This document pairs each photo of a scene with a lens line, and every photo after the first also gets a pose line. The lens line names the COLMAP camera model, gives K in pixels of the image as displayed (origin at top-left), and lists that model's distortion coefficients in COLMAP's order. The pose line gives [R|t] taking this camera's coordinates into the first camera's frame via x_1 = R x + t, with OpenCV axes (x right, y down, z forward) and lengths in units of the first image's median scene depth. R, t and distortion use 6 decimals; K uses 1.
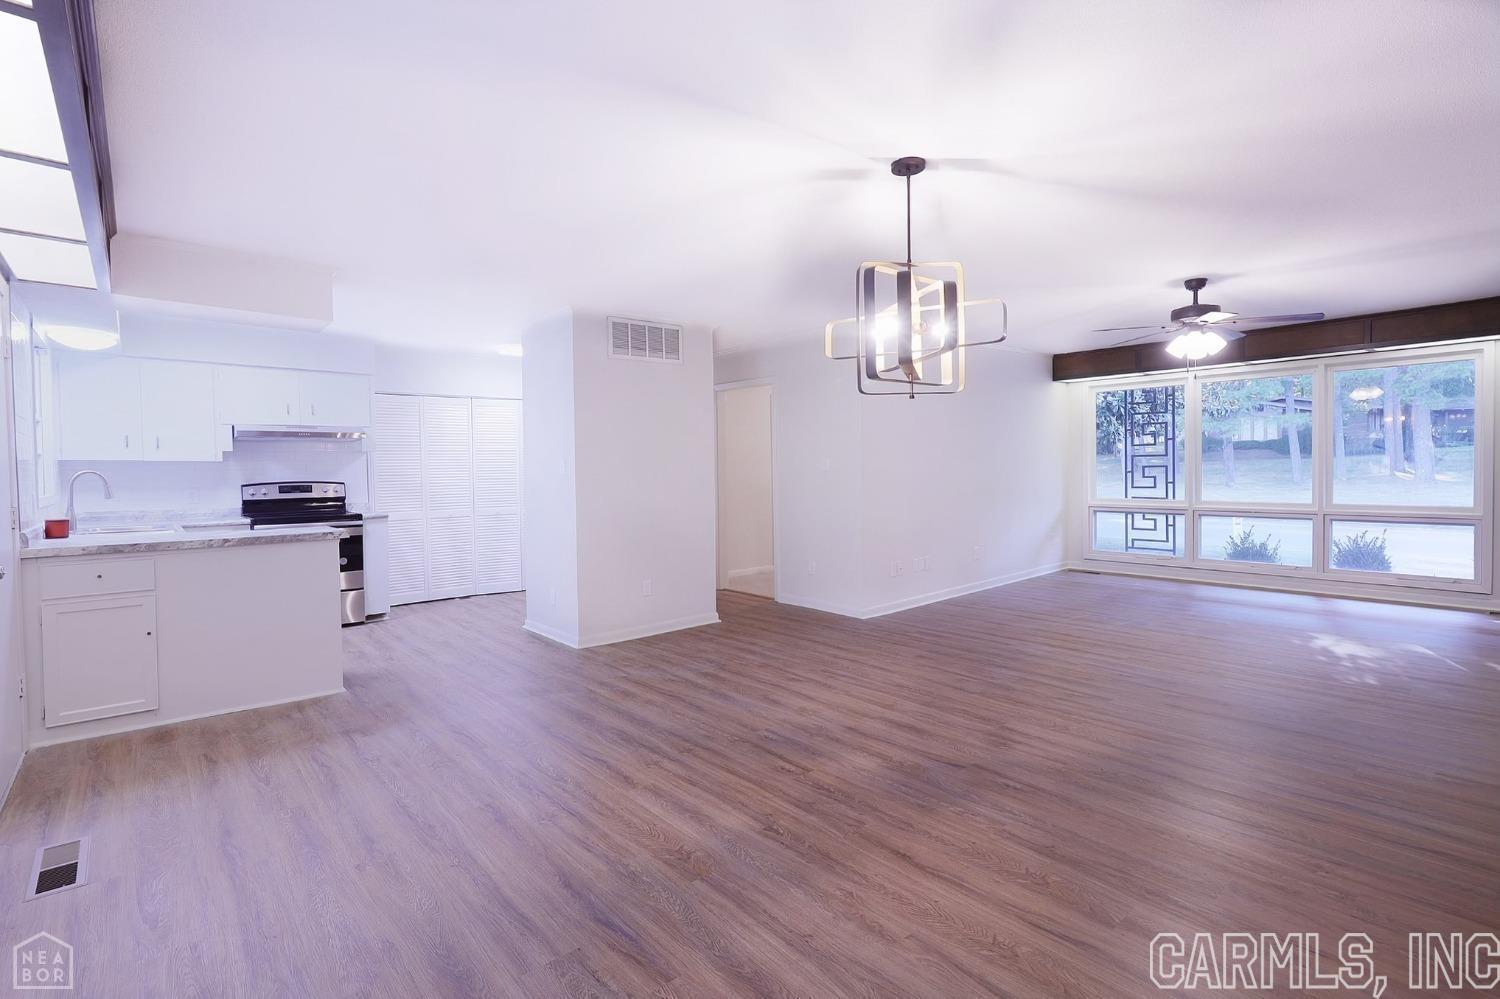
lens RADIAL K [[692.7, 0, 748.5], [0, 692.7, 498.5], [0, 0, 1]] dist [0.000916, -0.000447]
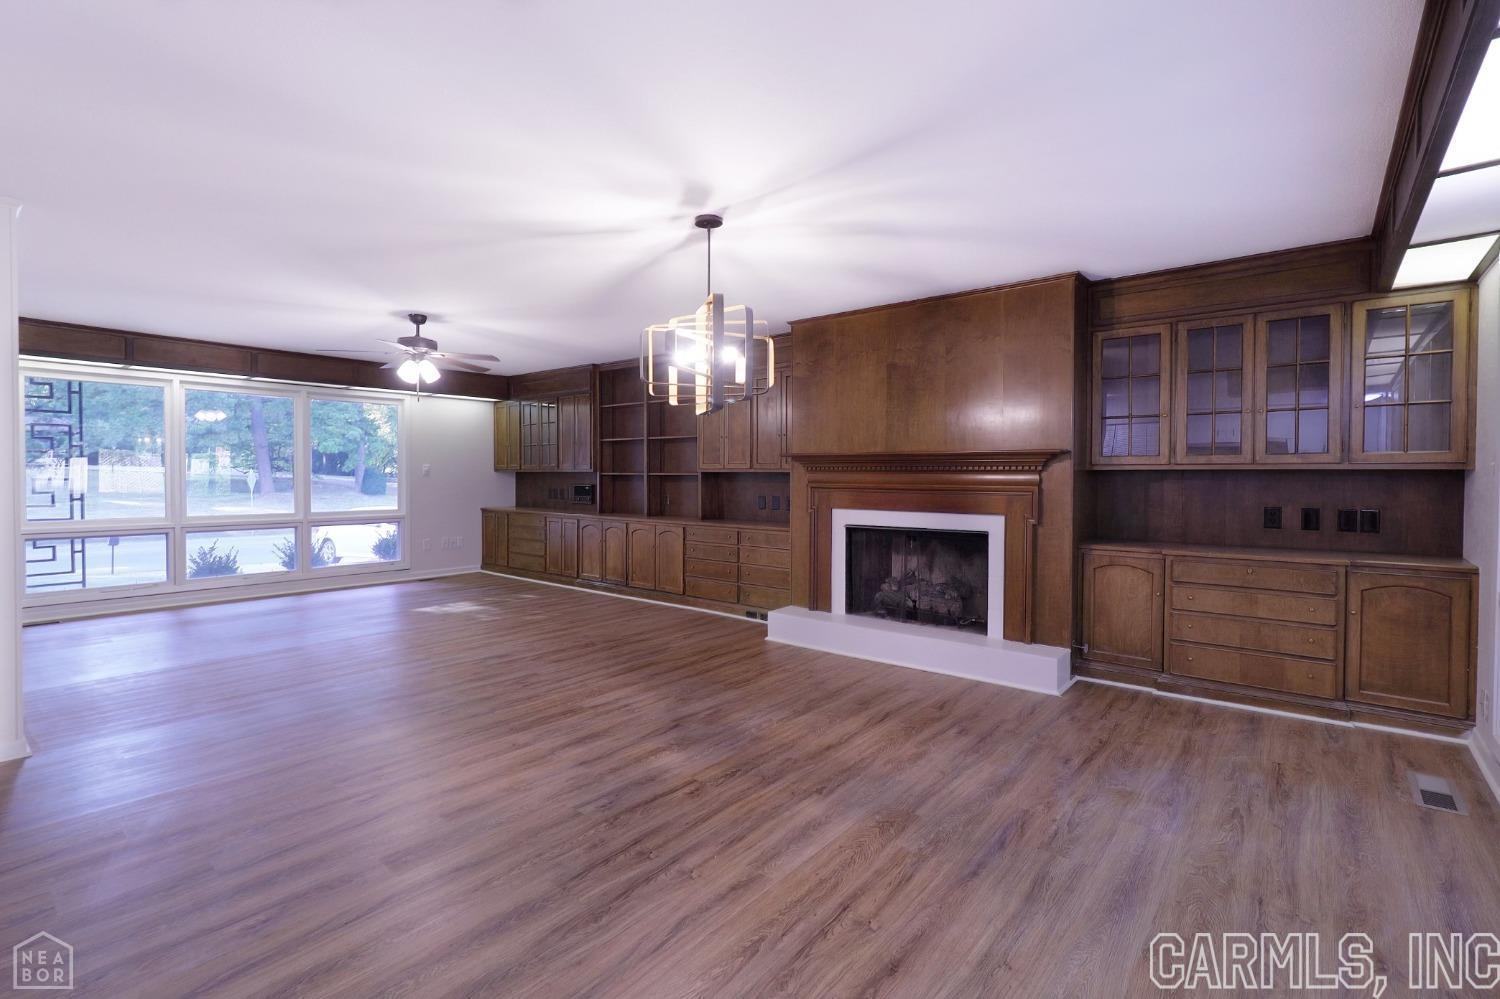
lens RADIAL K [[692.7, 0, 723.0], [0, 692.7, 478.5], [0, 0, 1]] dist [0.000916, -0.000447]
pose [[-0.144859, 0.011171, 0.989389, -0.837841], [0.045373, 0.998959, -0.004635, -0.025808], [-0.988411, 0.044220, -0.145215, 1.016818]]
